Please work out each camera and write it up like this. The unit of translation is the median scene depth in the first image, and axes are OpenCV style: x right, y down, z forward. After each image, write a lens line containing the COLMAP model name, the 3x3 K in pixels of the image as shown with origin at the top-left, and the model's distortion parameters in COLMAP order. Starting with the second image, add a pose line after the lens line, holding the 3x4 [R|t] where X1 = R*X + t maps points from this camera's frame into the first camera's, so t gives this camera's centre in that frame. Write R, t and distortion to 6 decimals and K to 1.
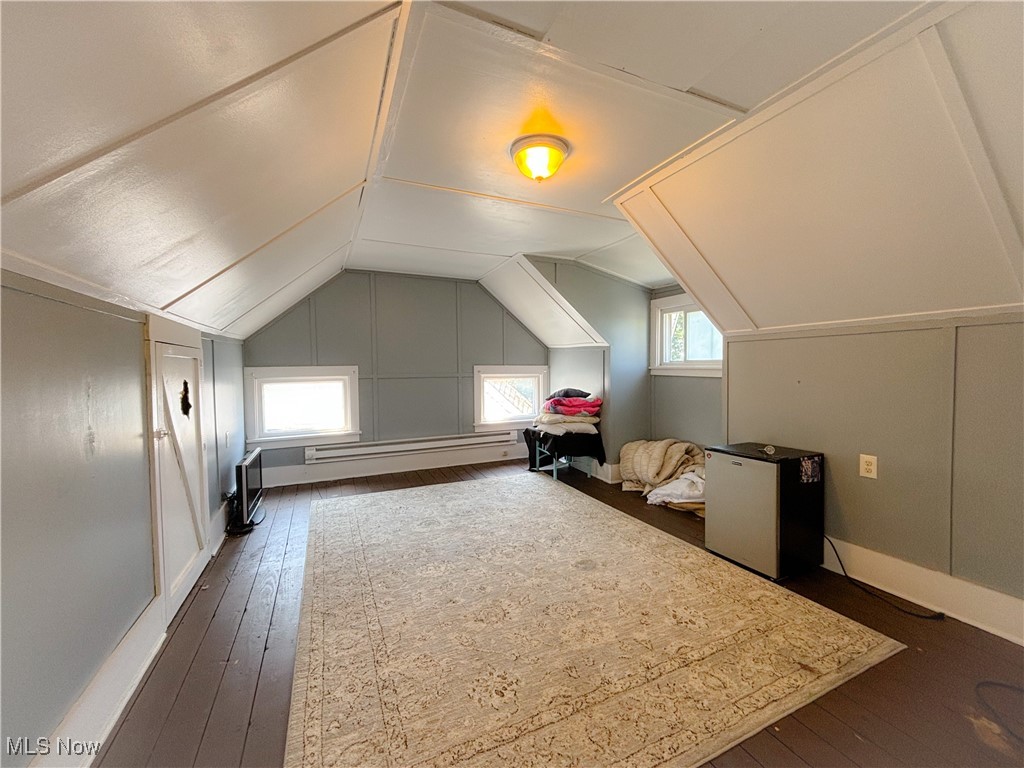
lens RADIAL K [[413.7, 0, 513.1], [0, 413.7, 383.1], [0, 0, 1]] dist [0.000670, 0.000025]
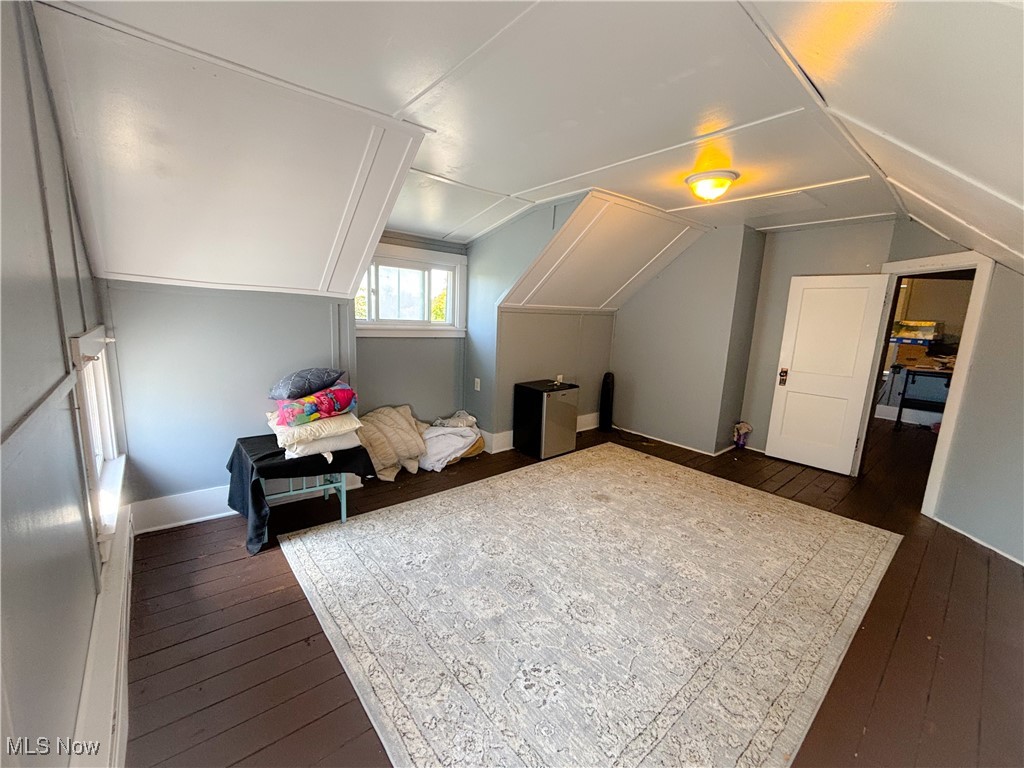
lens RADIAL K [[413.7, 0, 513.1], [0, 413.7, 383.1], [0, 0, 1]] dist [0.000670, 0.000025]
pose [[-0.272702, -0.175099, 0.946030, -0.831802], [-0.003966, 0.983495, 0.180890, -0.123307], [-0.962090, 0.045578, -0.268896, 1.495996]]
